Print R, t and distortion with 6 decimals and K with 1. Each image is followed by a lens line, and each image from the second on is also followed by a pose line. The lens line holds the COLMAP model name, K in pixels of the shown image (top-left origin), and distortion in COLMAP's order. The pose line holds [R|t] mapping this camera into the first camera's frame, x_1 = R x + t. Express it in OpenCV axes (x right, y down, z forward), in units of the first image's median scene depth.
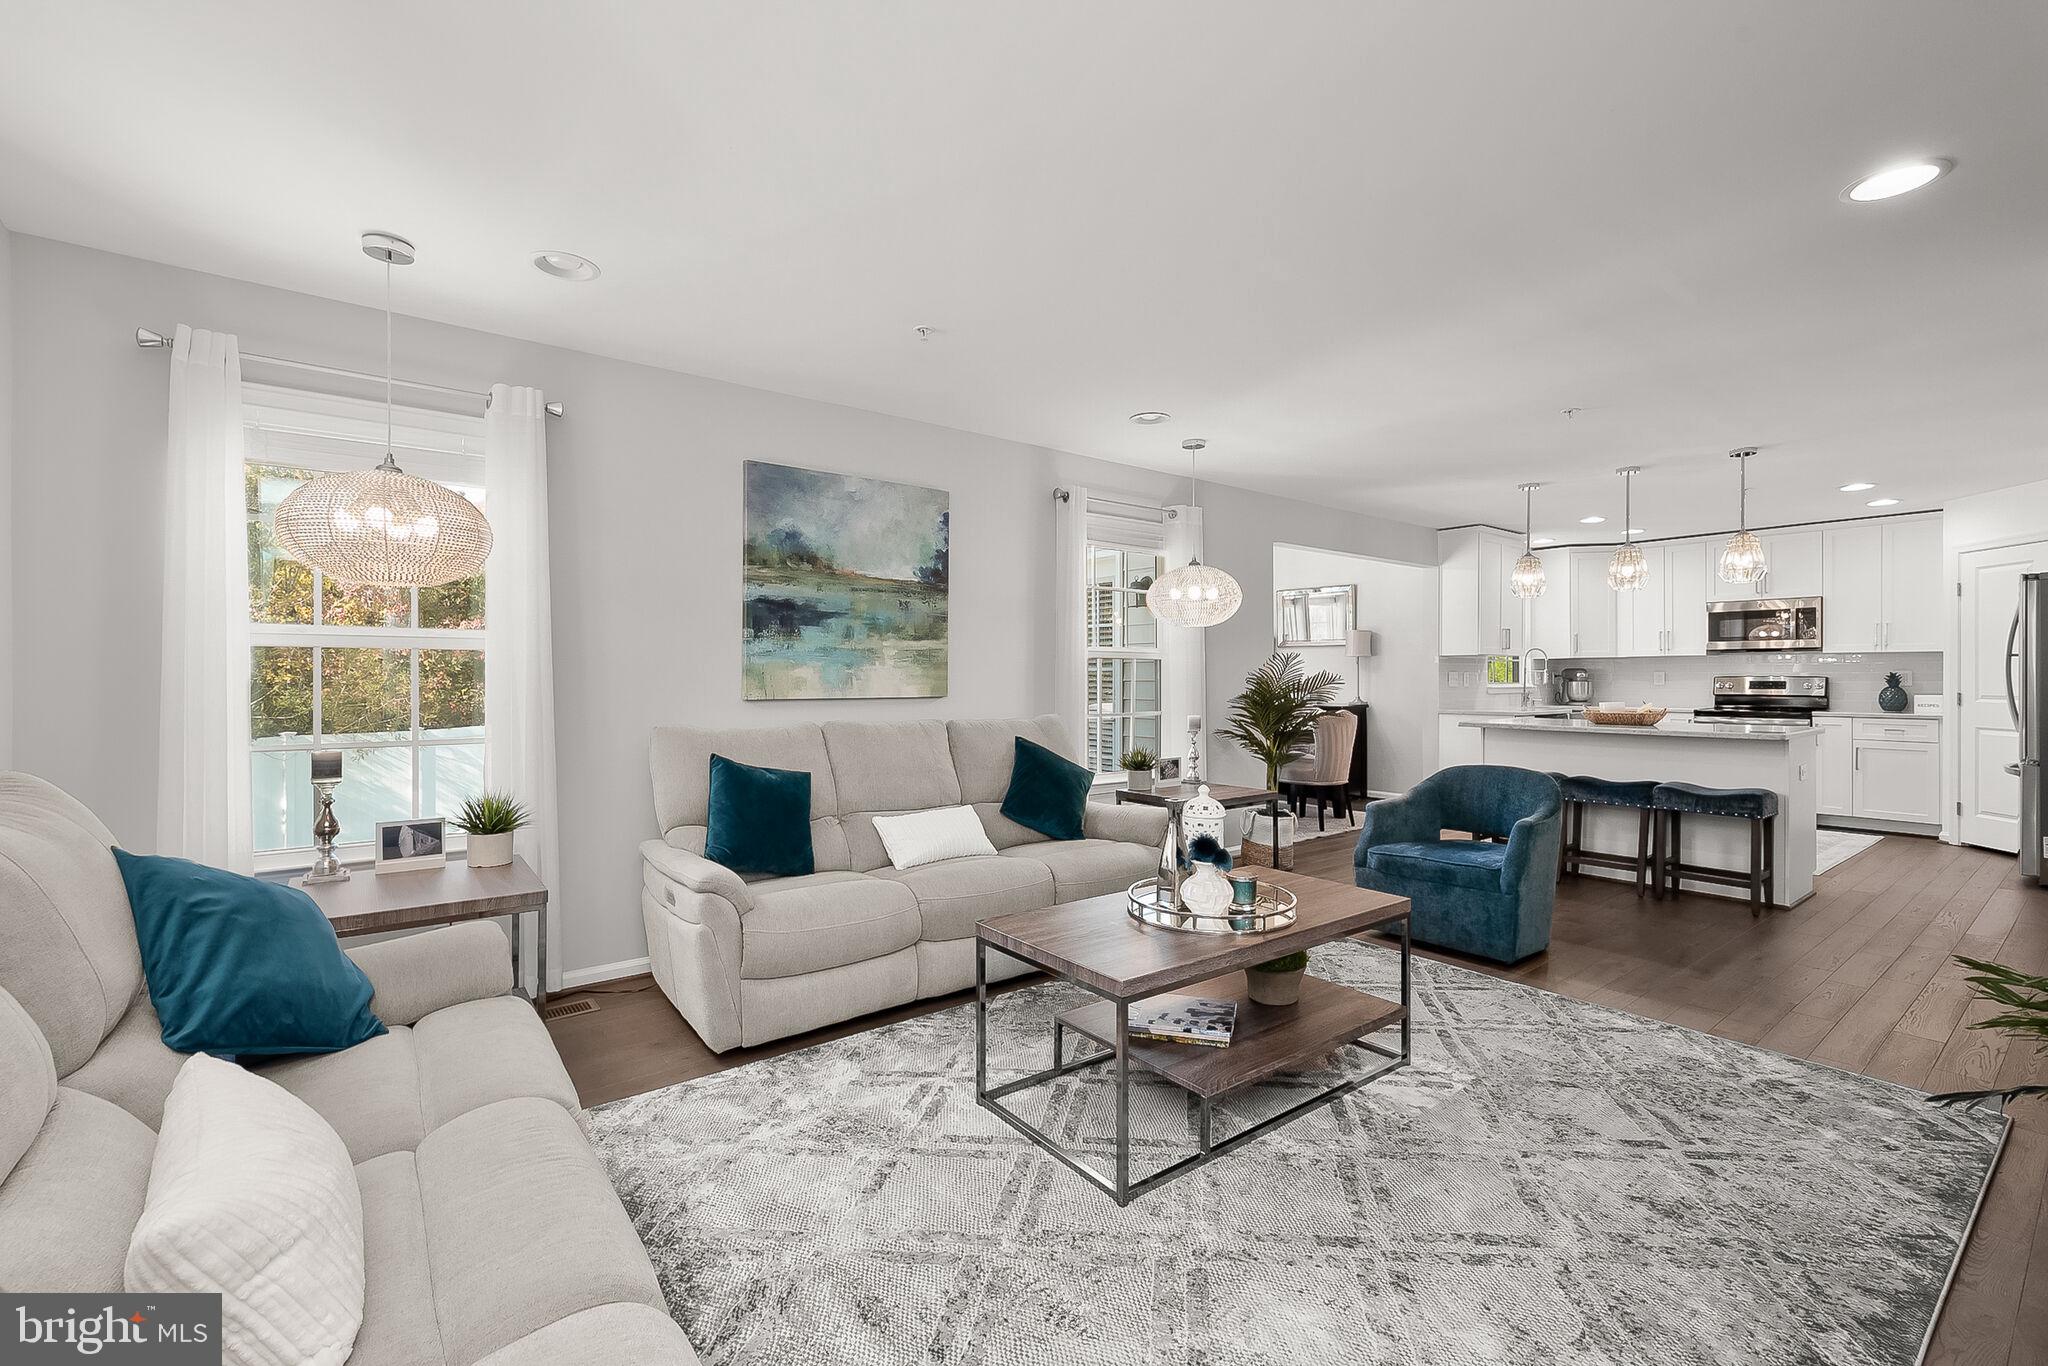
lens RADIAL K [[880.5, 0, 1030.9], [0, 880.5, 677.4], [0, 0, 1]] dist [0.002817, 0.000351]
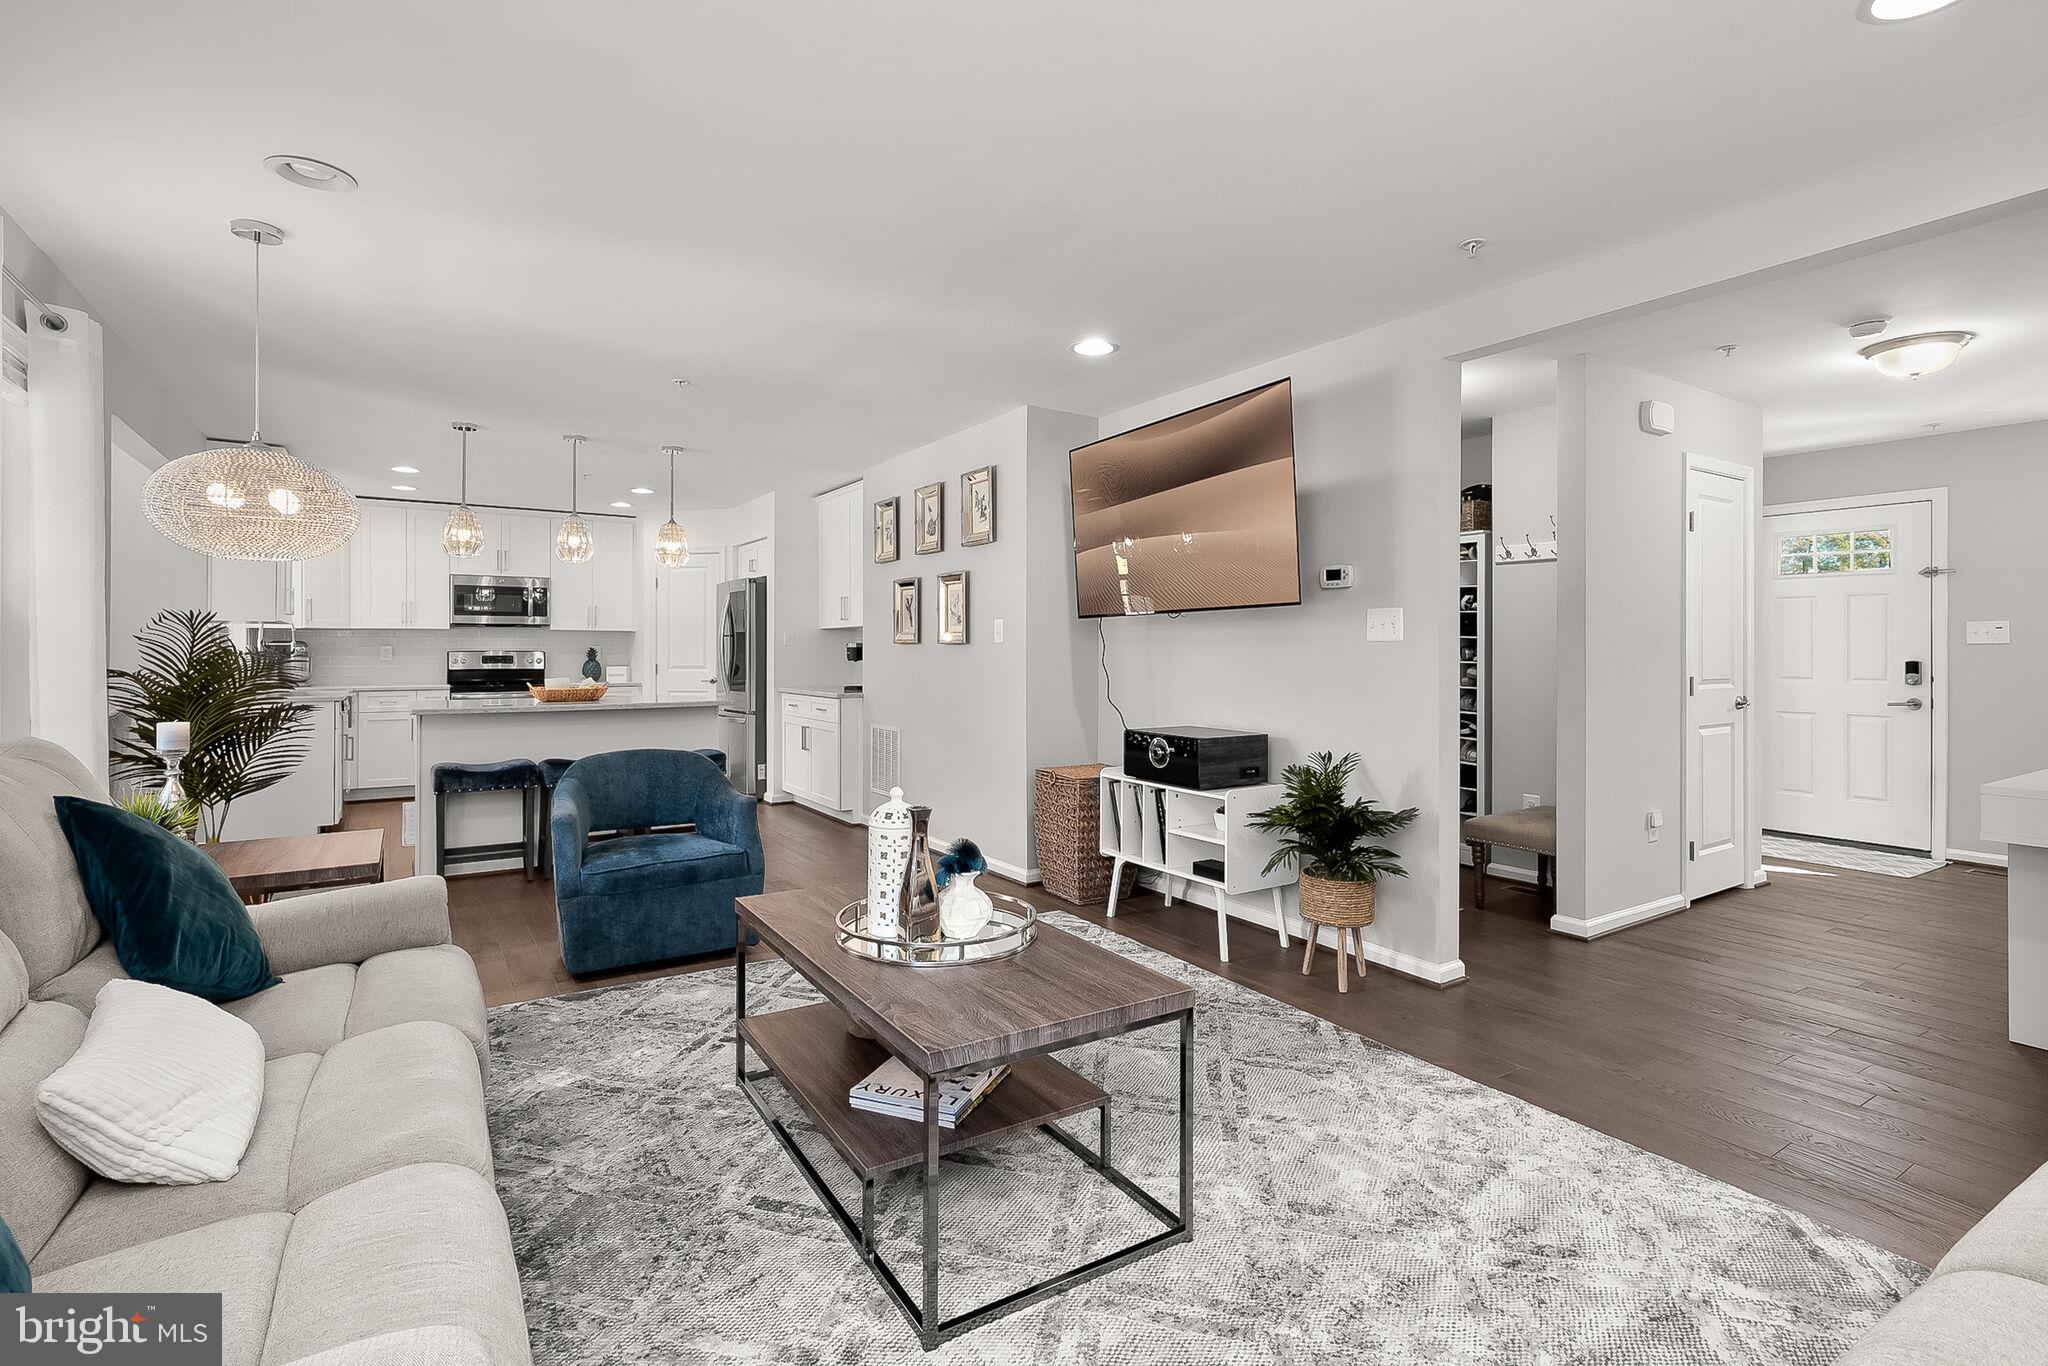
lens RADIAL K [[964.5, 0, 1037.6], [0, 964.5, 652.6], [0, 0, 1]] dist [0.001302, -0.000051]
pose [[0.079943, -0.001372, 0.996798, -0.249960], [0.001275, 0.999998, 0.001274, -0.000145], [-0.996799, 0.001169, 0.079945, 0.302045]]
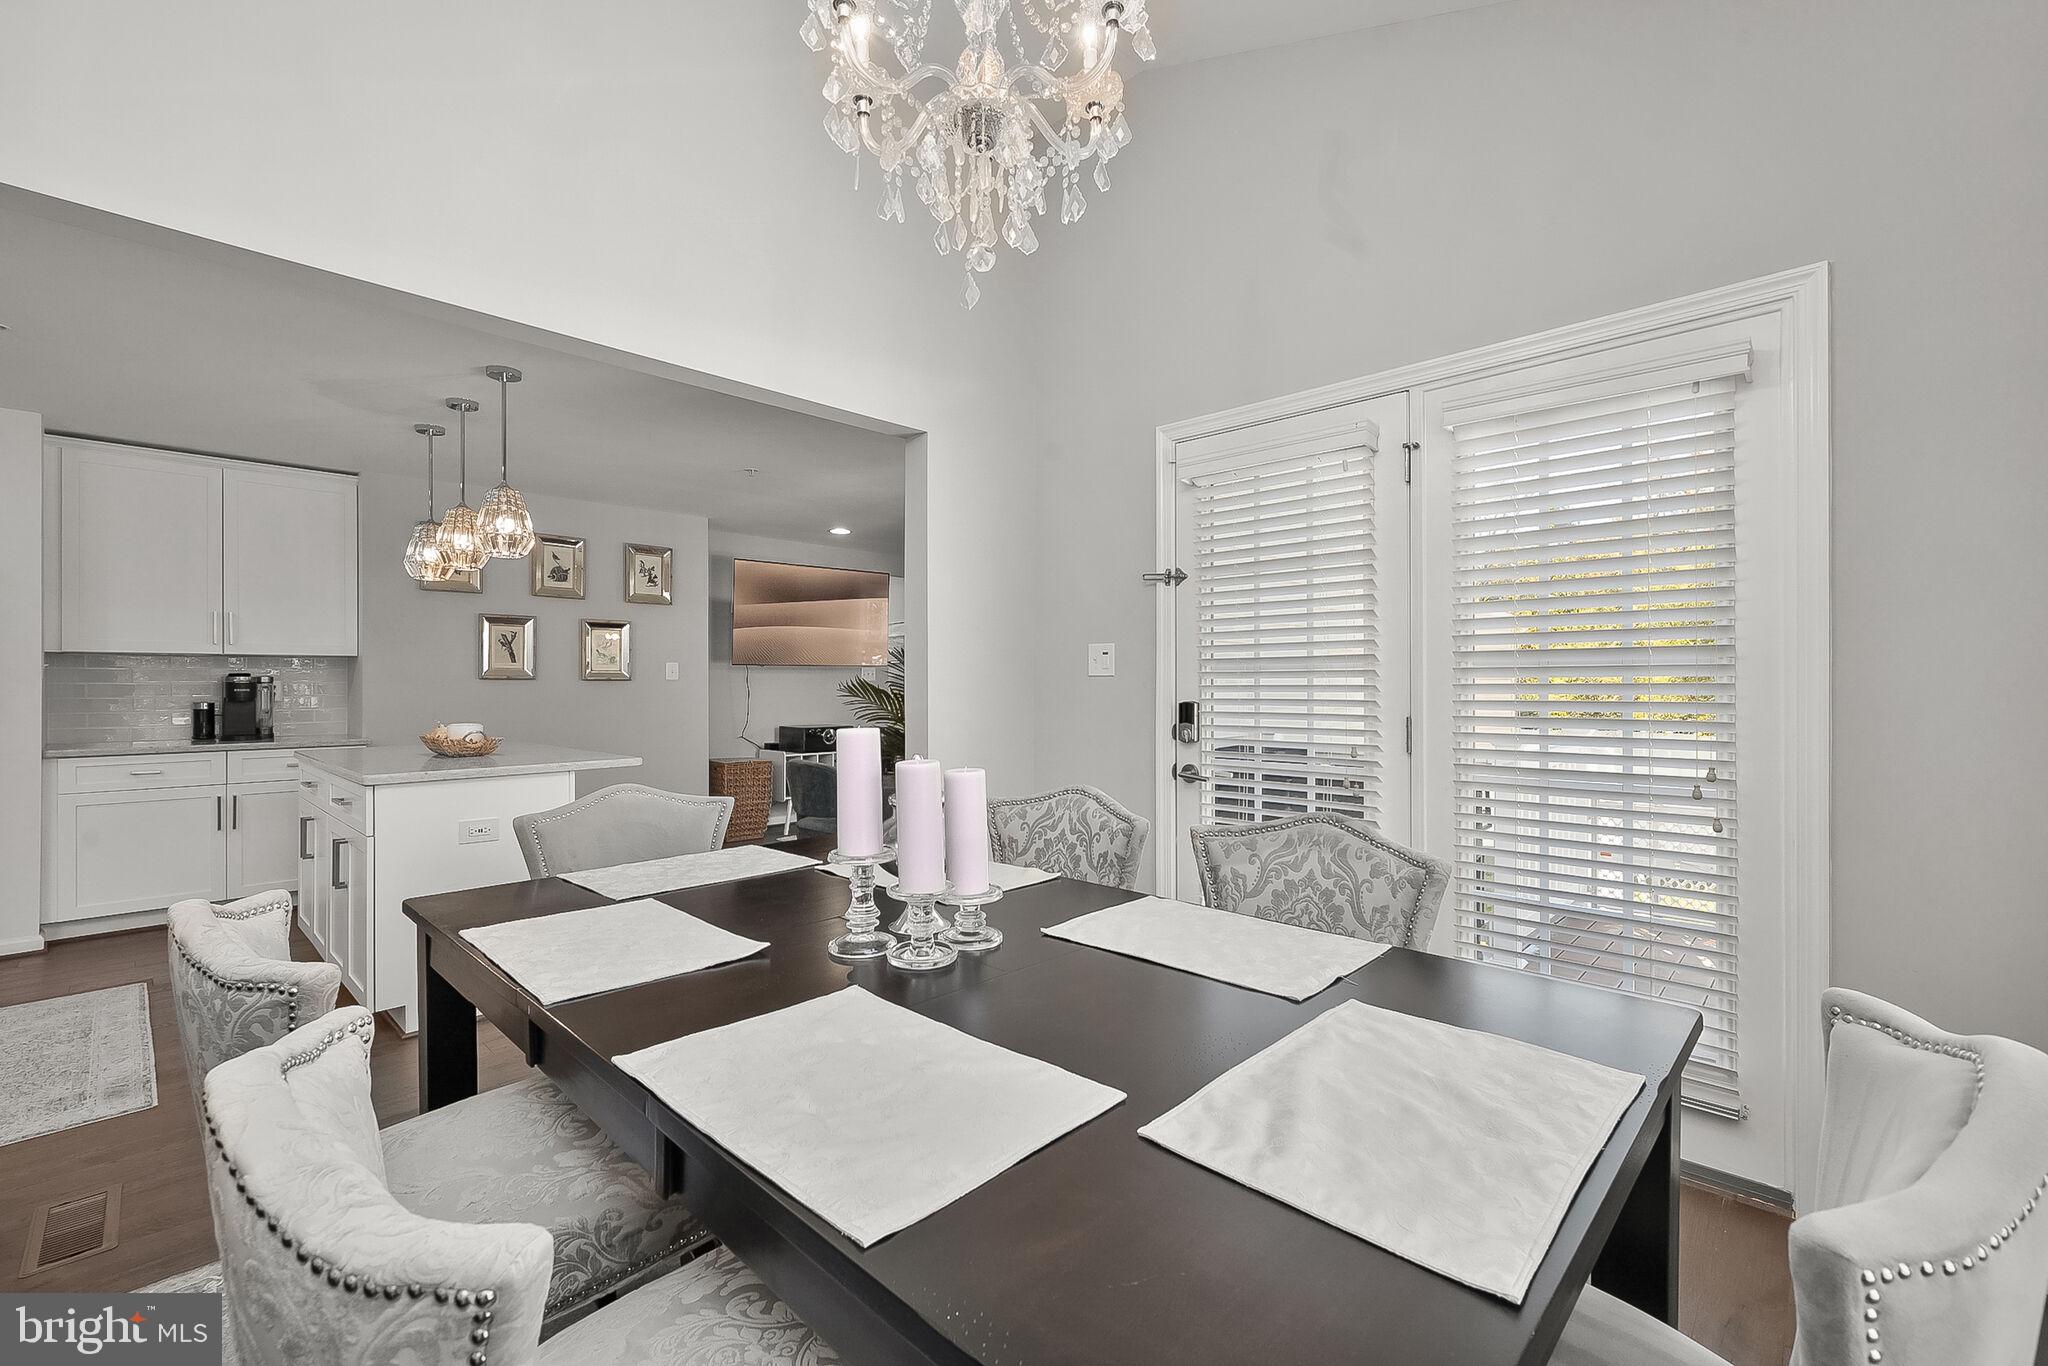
lens RADIAL K [[861.7, 0, 1024.0], [0, 861.7, 683.0], [0, 0, 1]] dist [0.001280, 0.000290]
pose [[-0.990228, 0.003970, -0.139404, 0.237652], [0.004134, 0.999991, -0.000886, -0.001483], [0.139400, -0.001454, -0.990235, 1.306277]]
